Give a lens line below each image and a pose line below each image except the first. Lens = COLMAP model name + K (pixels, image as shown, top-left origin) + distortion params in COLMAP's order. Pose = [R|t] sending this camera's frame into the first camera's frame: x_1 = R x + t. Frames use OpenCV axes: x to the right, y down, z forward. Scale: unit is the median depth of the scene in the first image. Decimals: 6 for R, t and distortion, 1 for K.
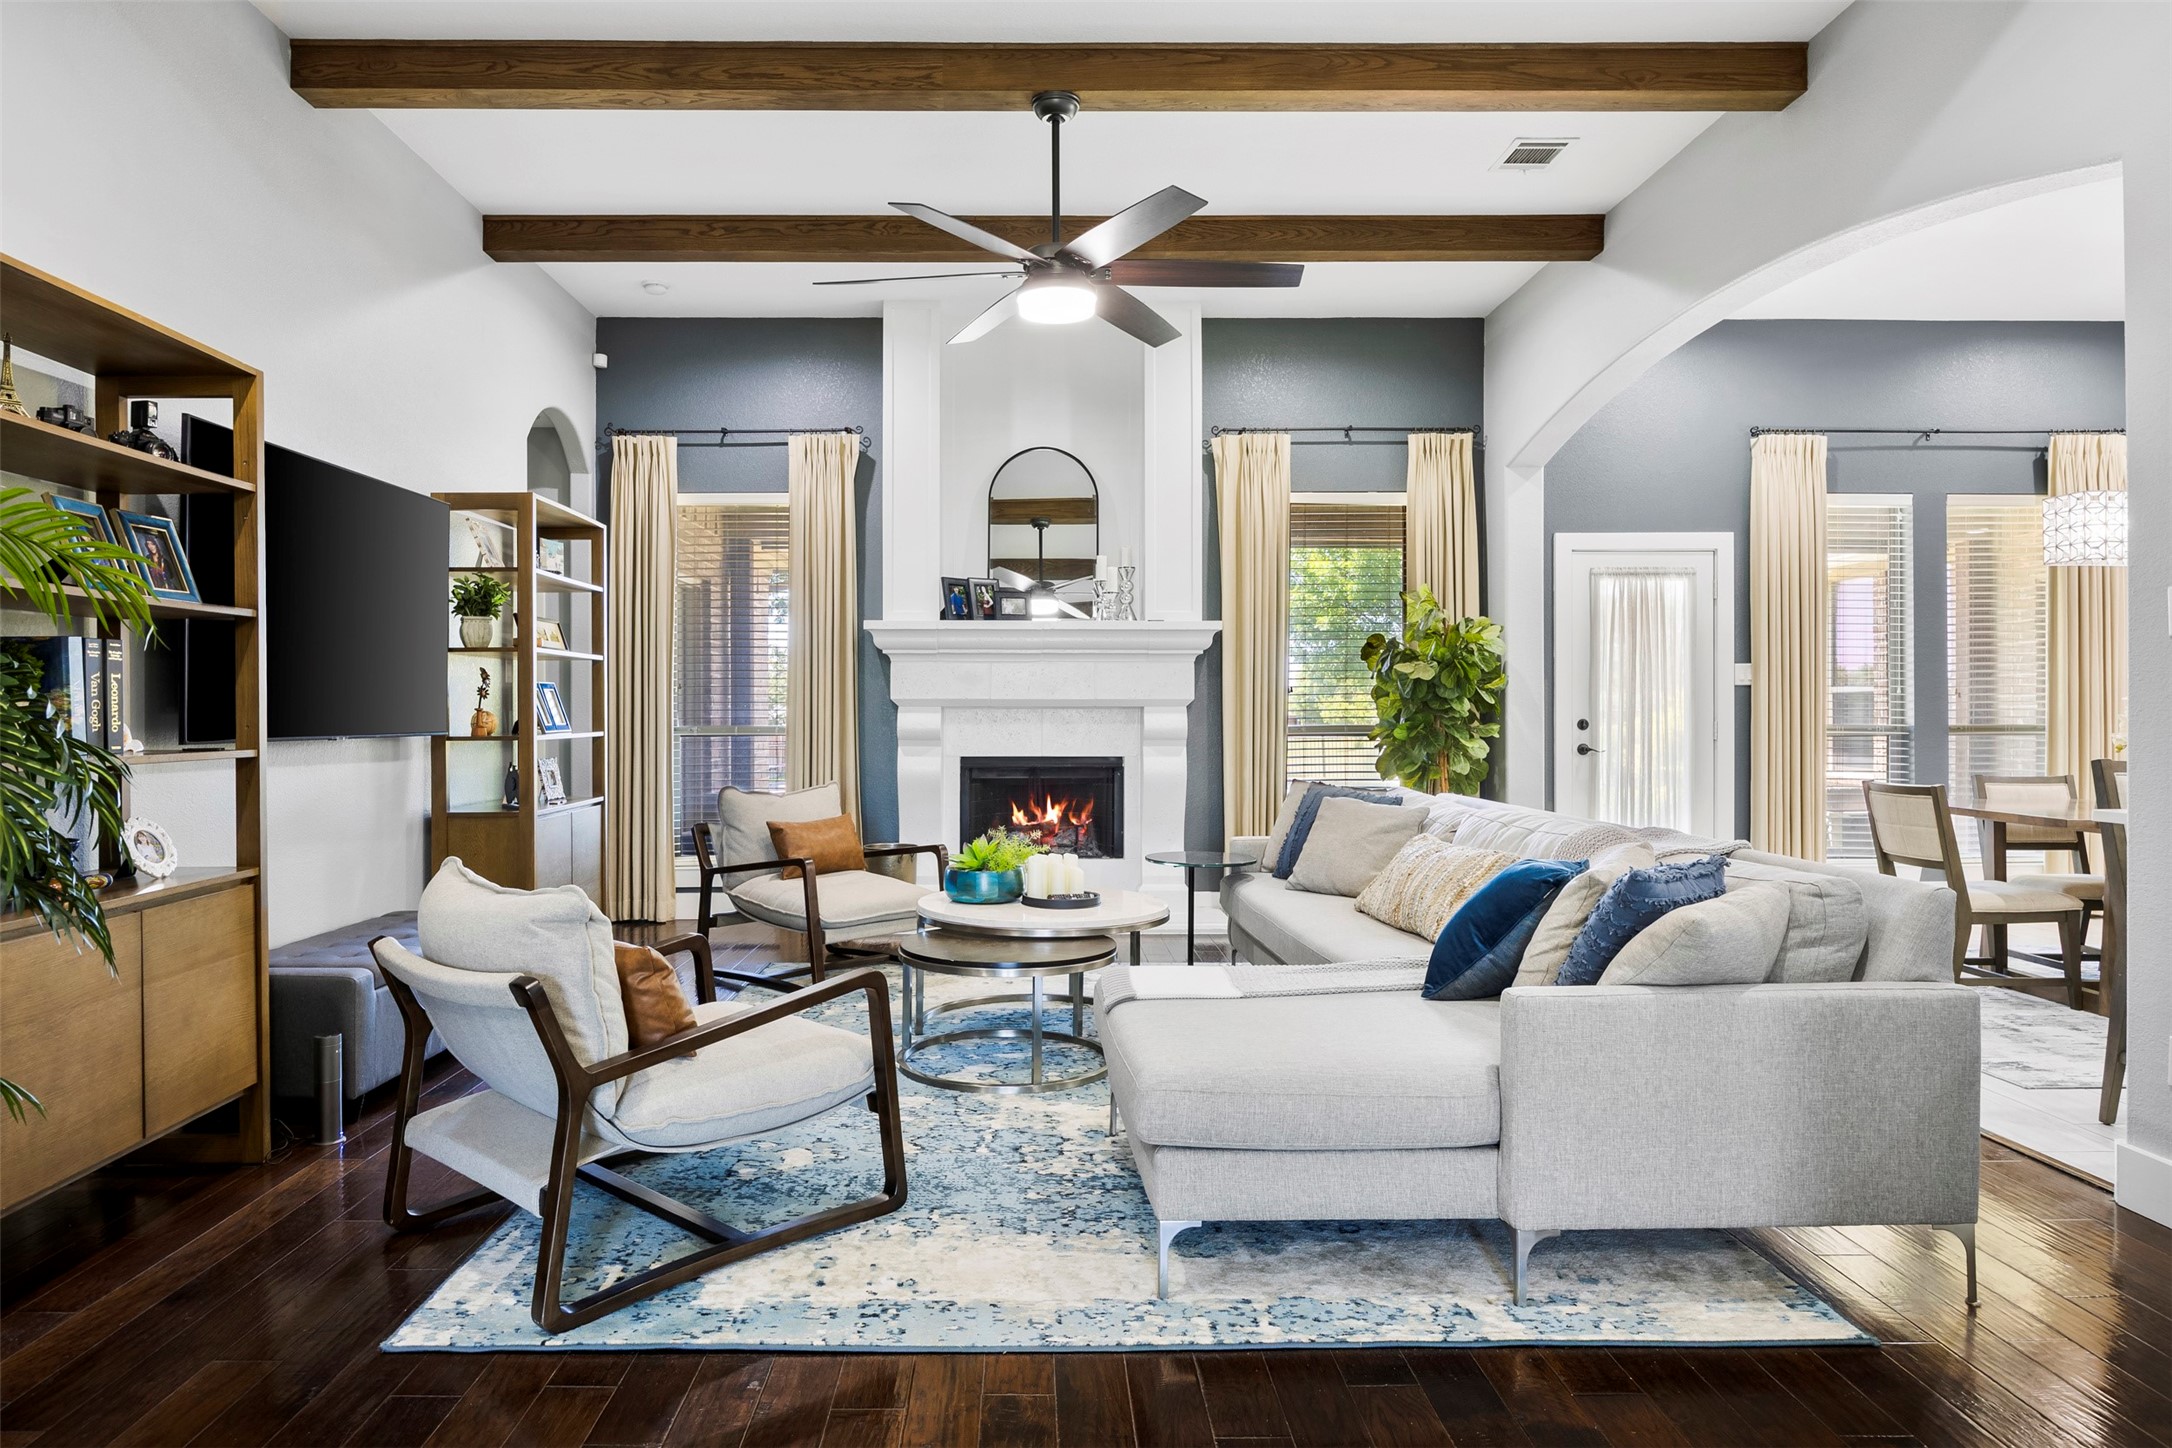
lens RADIAL K [[1380.2, 0, 1067.8], [0, 1380.2, 715.0], [0, 0, 1]] dist [-0.005889, 0.000144]
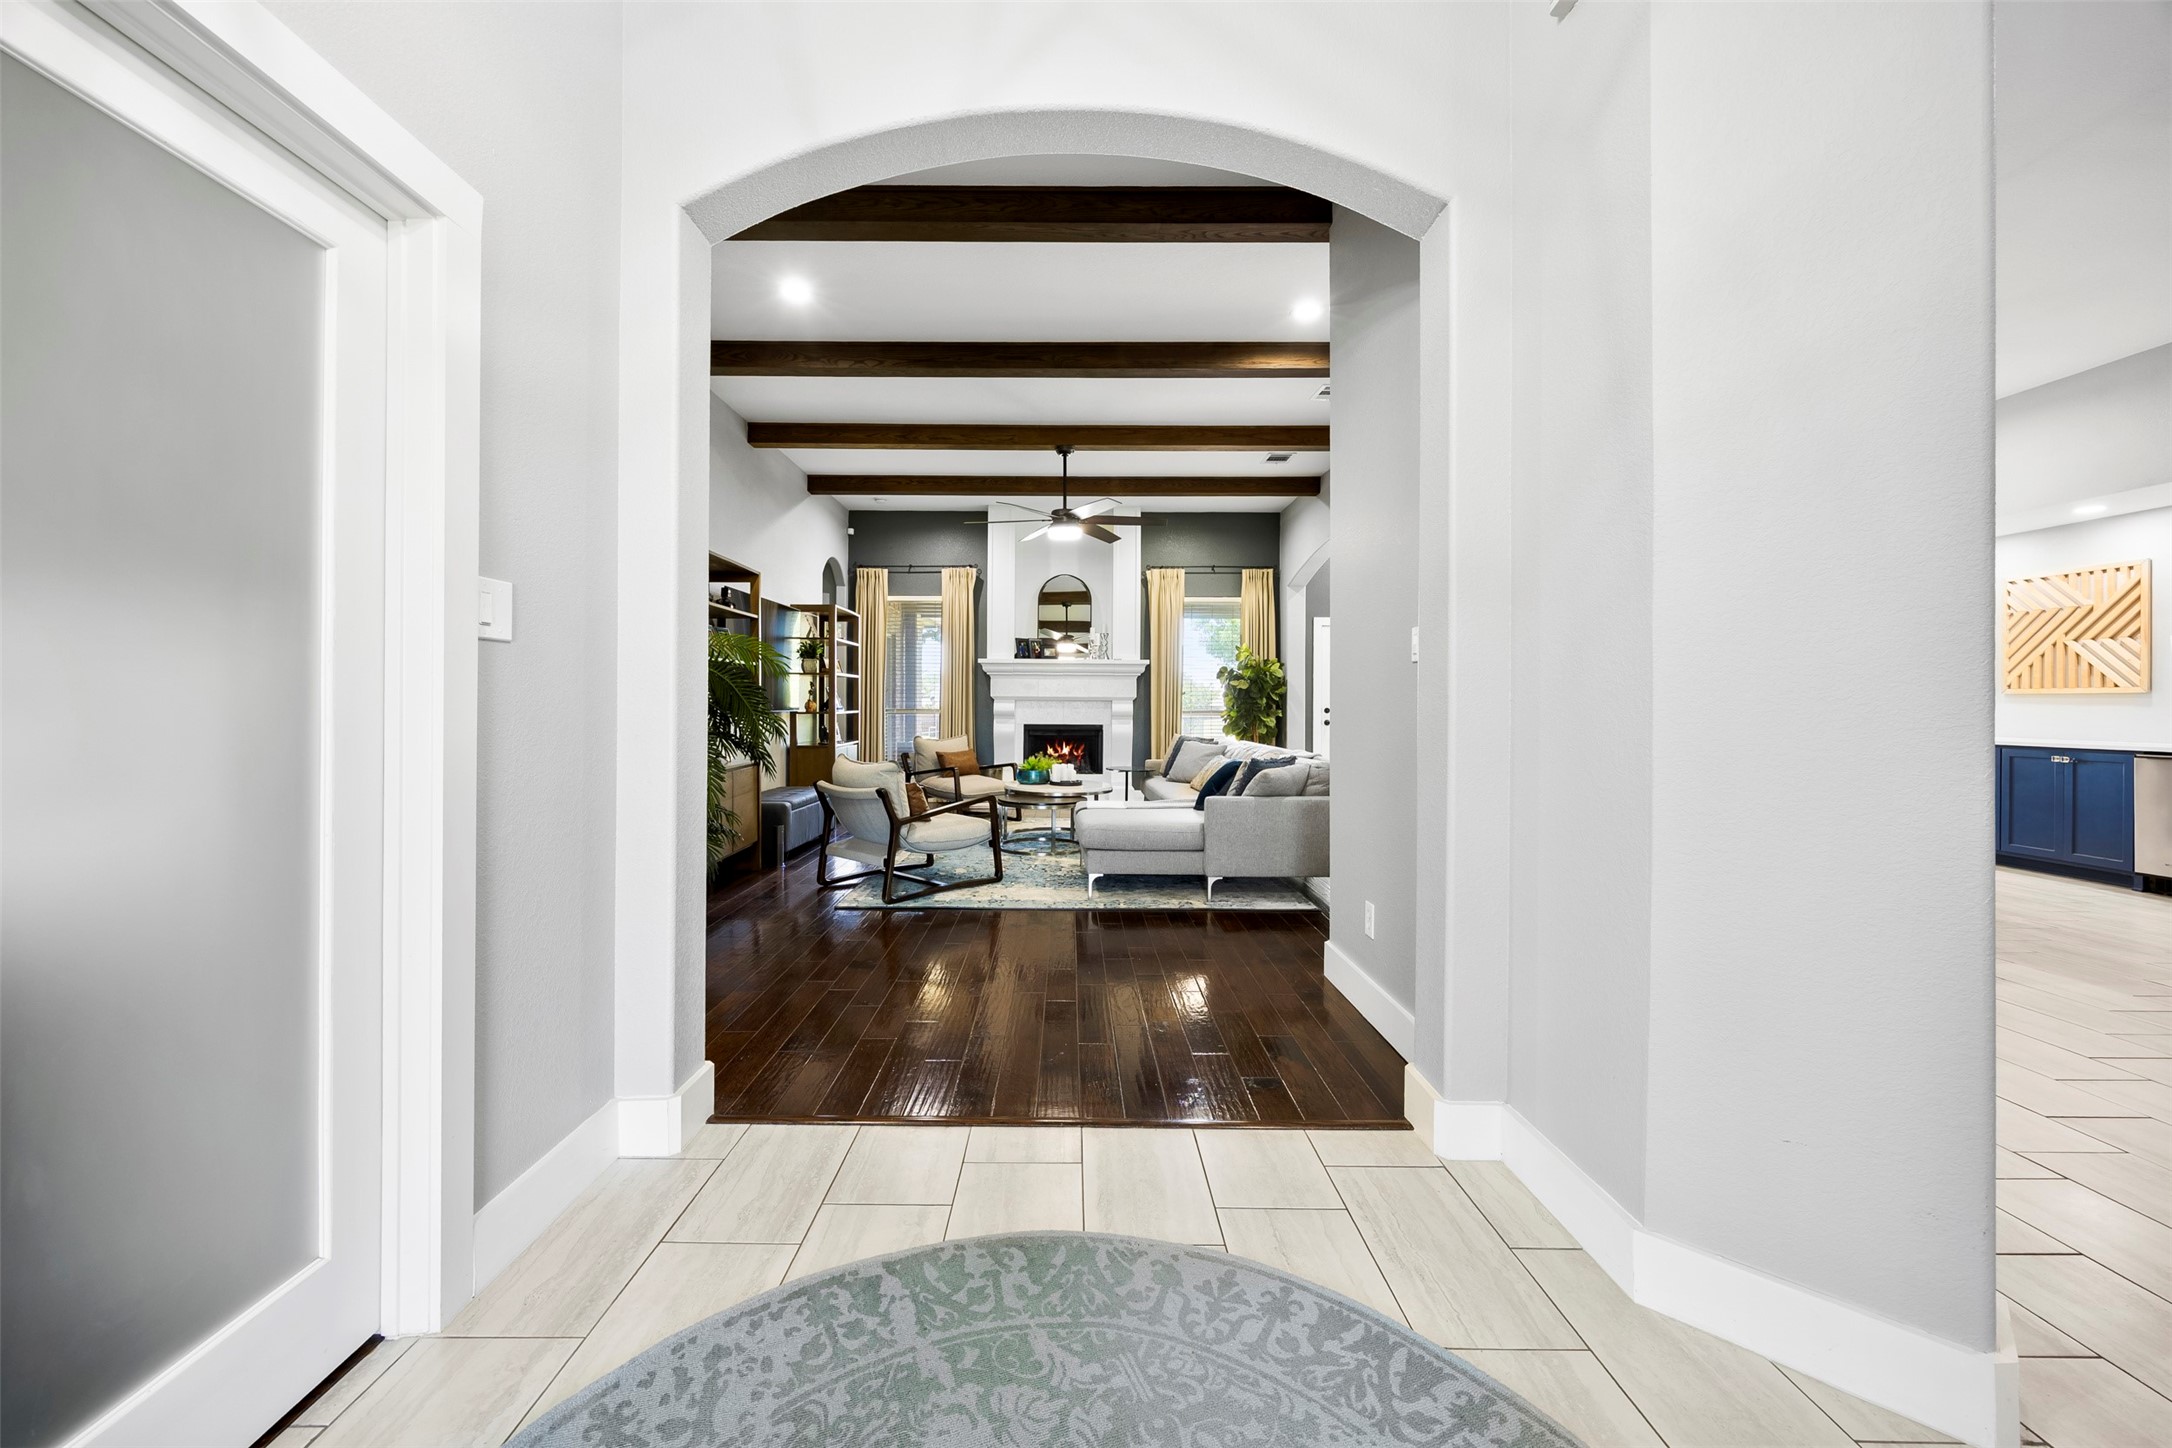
lens RADIAL K [[837.7, 0, 1083.5], [0, 837.7, 697.7], [0, 0, 1]] dist [0.000426, 0.000825]
pose [[0.999956, 0.005836, -0.007373, 0.023010], [-0.005900, 0.999945, -0.008688, 0.000878], [0.007322, 0.008731, 0.999935, -0.284173]]
